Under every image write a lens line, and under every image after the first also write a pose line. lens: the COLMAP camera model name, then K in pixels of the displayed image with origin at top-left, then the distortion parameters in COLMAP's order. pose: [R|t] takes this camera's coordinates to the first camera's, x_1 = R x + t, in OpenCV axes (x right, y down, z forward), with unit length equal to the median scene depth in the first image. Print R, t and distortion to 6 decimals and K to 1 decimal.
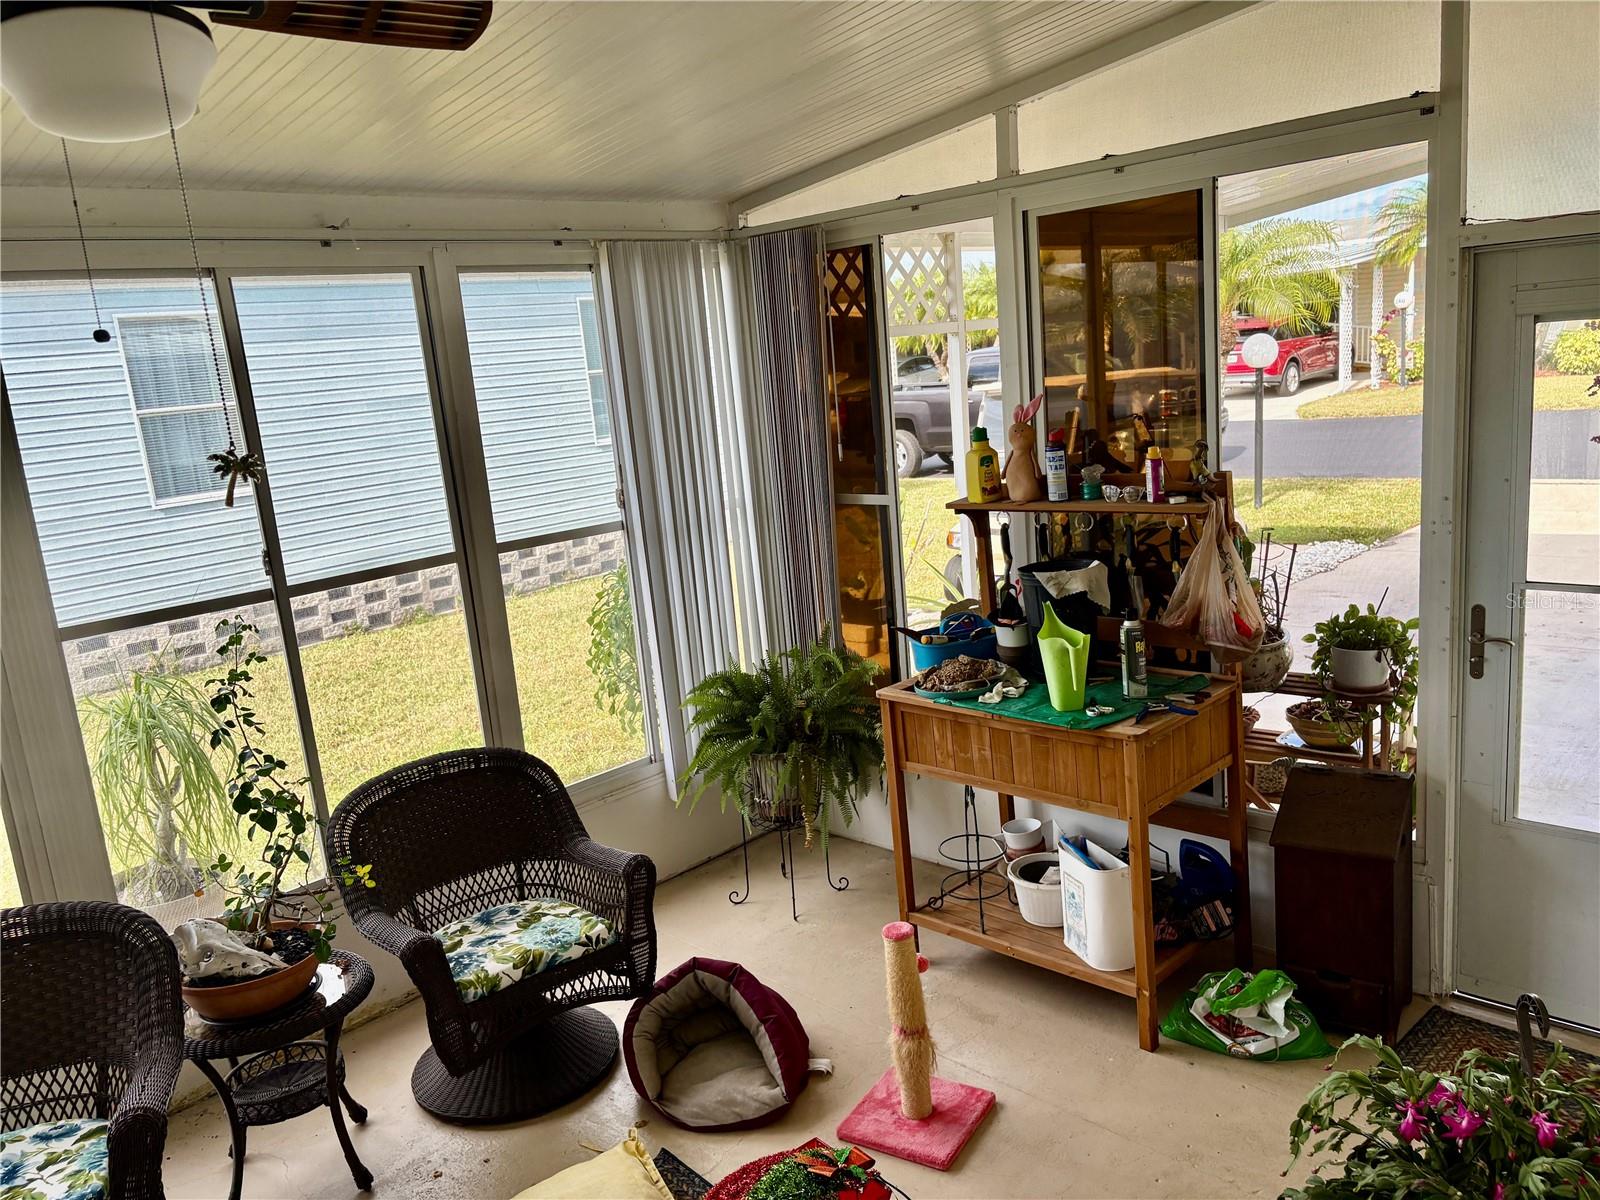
lens RADIAL K [[1198.2, 0, 801.1], [0, 1198.2, 610.5], [0, 0, 1]] dist [0.096181, -0.108375]
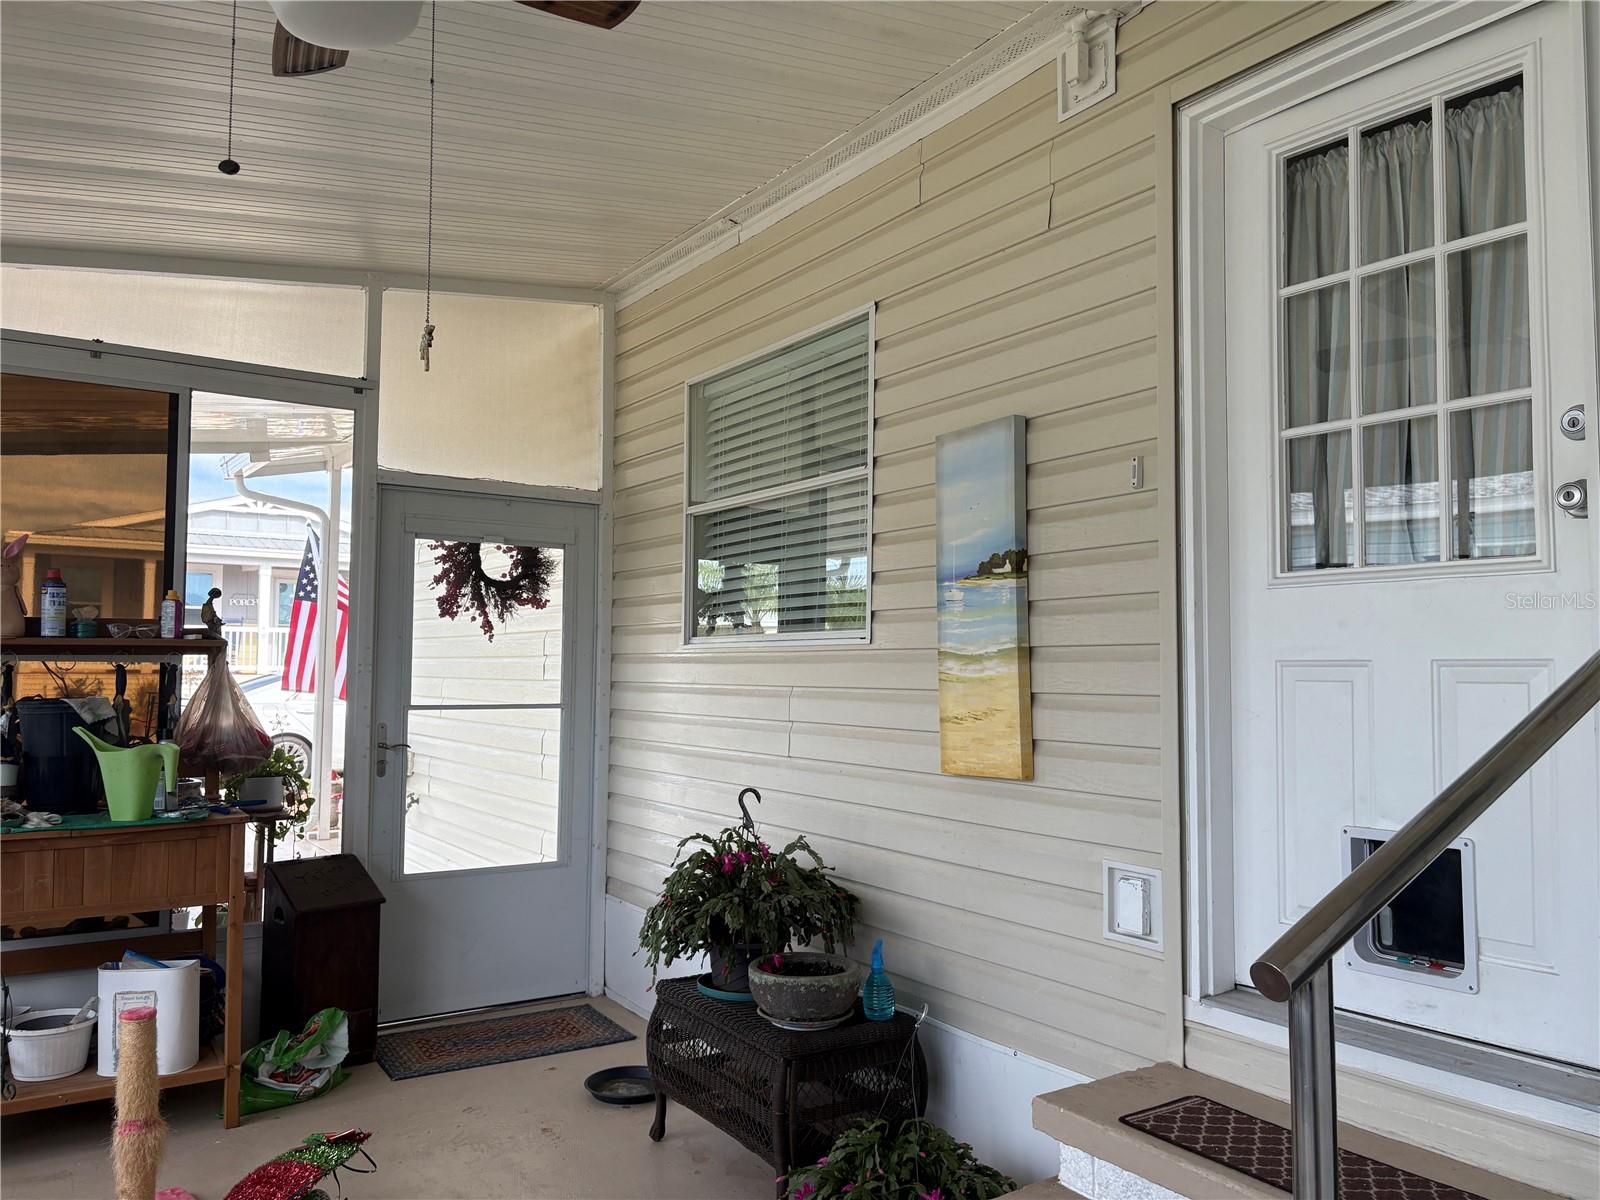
lens RADIAL K [[1198.2, 0, 801.1], [0, 1198.2, 610.5], [0, 0, 1]] dist [0.096181, -0.108375]
pose [[0.209240, 0.138390, 0.968022, -0.735365], [0.179717, 0.967631, -0.177180, 0.205963], [-0.961208, 0.211043, 0.177596, 0.235641]]
